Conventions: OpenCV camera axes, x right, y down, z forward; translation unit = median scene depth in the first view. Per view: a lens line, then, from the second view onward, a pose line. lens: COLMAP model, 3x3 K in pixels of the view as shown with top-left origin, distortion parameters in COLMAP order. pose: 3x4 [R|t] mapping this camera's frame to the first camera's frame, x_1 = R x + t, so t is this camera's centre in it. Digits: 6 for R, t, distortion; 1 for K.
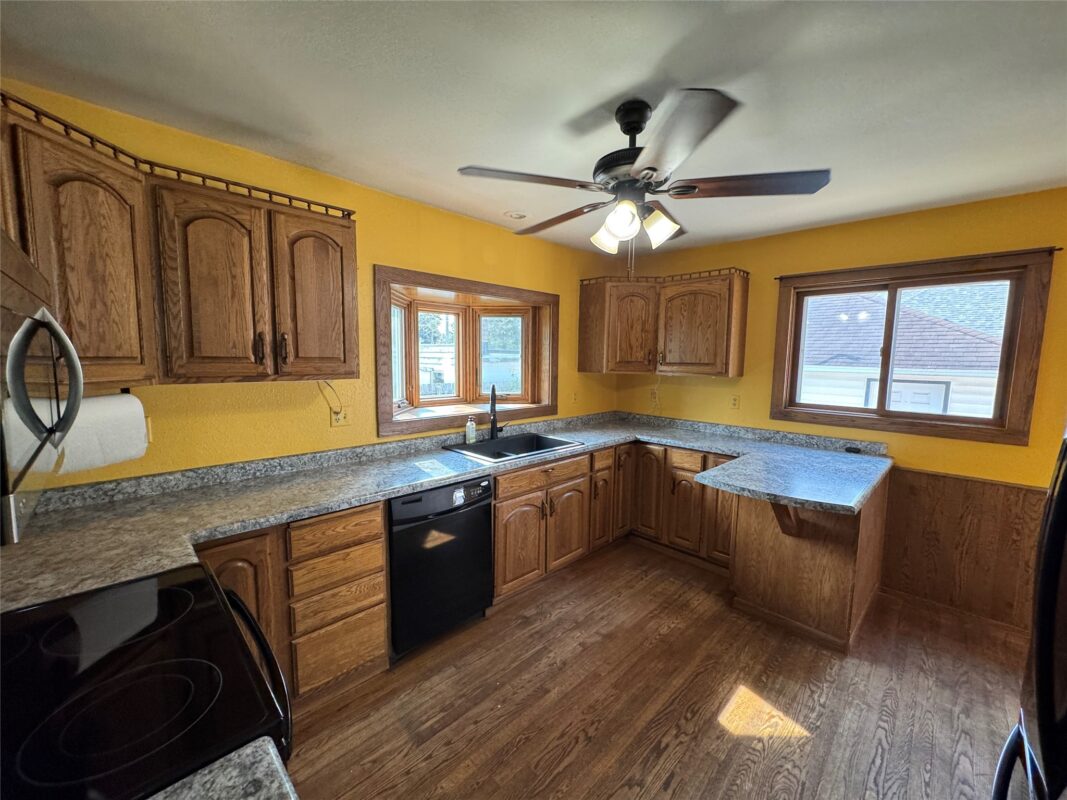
lens RADIAL K [[424.6, 0, 533.5], [0, 424.6, 400.0], [0, 0, 1]] dist [-0.000779, 0.000080]
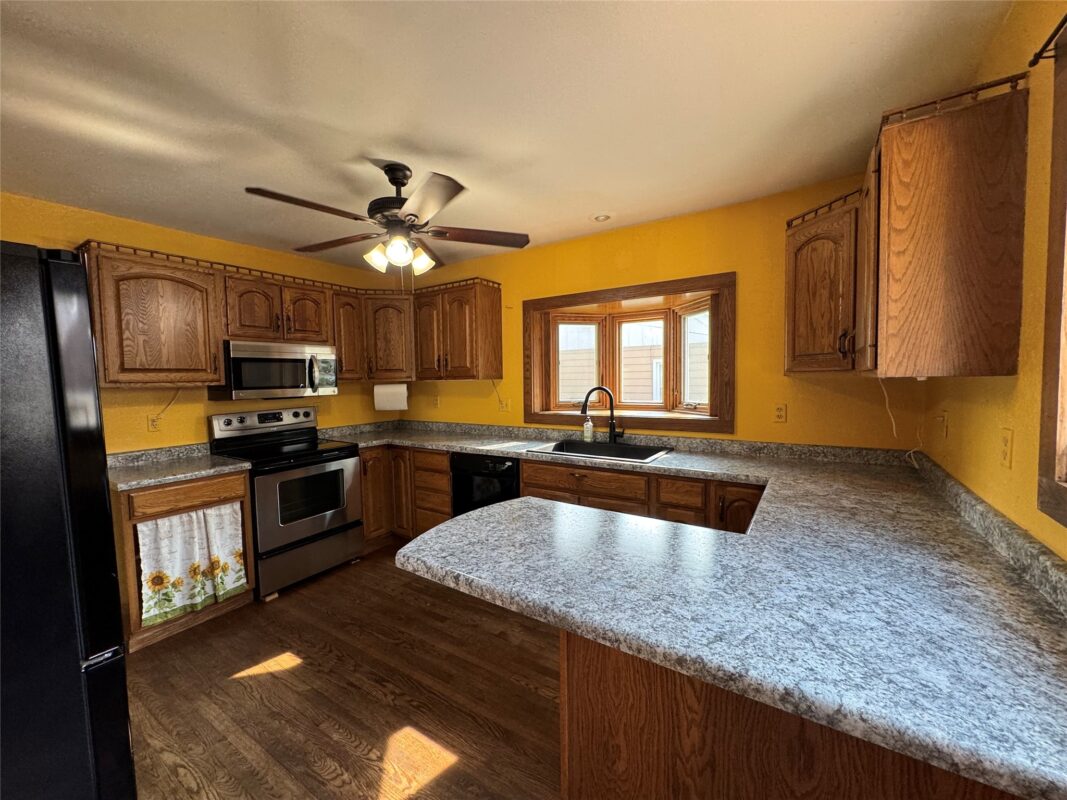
lens RADIAL K [[432.9, 0, 528.4], [0, 432.9, 395.5], [0, 0, 1]] dist [0.025645, 0.000040]
pose [[0.195116, 0.025491, -0.980449, 1.323816], [-0.077203, 0.996960, 0.010557, -0.023679], [0.977737, 0.073634, 0.196491, 0.927628]]
